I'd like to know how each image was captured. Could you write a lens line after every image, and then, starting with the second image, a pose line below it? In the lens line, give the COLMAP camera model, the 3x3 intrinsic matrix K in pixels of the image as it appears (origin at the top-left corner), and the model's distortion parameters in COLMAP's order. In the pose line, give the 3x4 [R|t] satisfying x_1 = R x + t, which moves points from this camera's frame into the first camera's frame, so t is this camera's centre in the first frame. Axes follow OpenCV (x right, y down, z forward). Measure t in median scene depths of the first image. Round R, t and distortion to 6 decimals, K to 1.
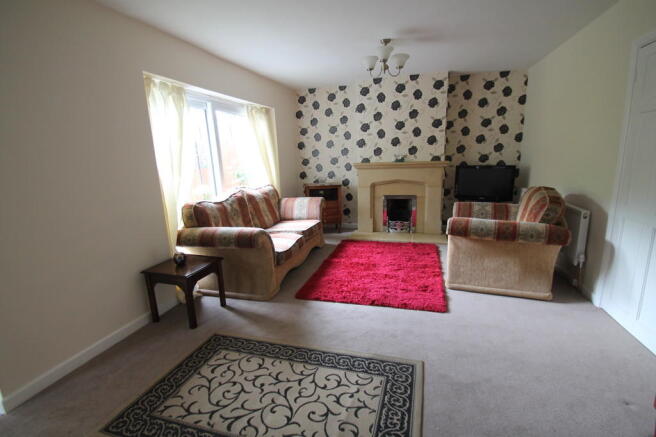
lens RADIAL K [[309.5, 0, 333.4], [0, 309.5, 217.8], [0, 0, 1]] dist [-0.001988, 0.000199]
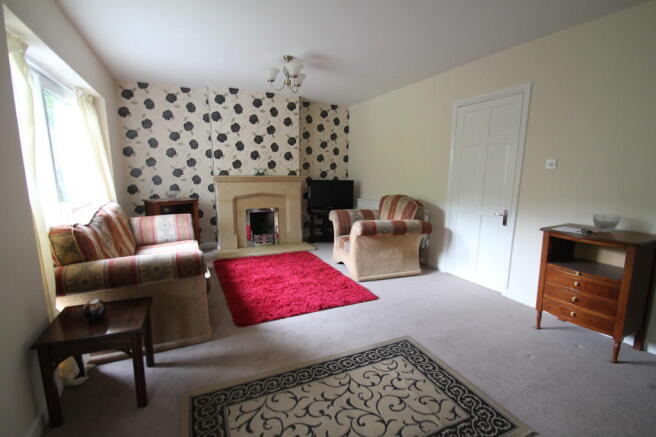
lens RADIAL K [[309.5, 0, 332.4], [0, 309.5, 222.4], [0, 0, 1]] dist [-0.001988, 0.000199]
pose [[0.753609, -0.068355, 0.653759, -0.459067], [0.096897, 0.995265, -0.007635, 0.002577], [-0.650141, 0.069101, 0.756665, 0.160907]]
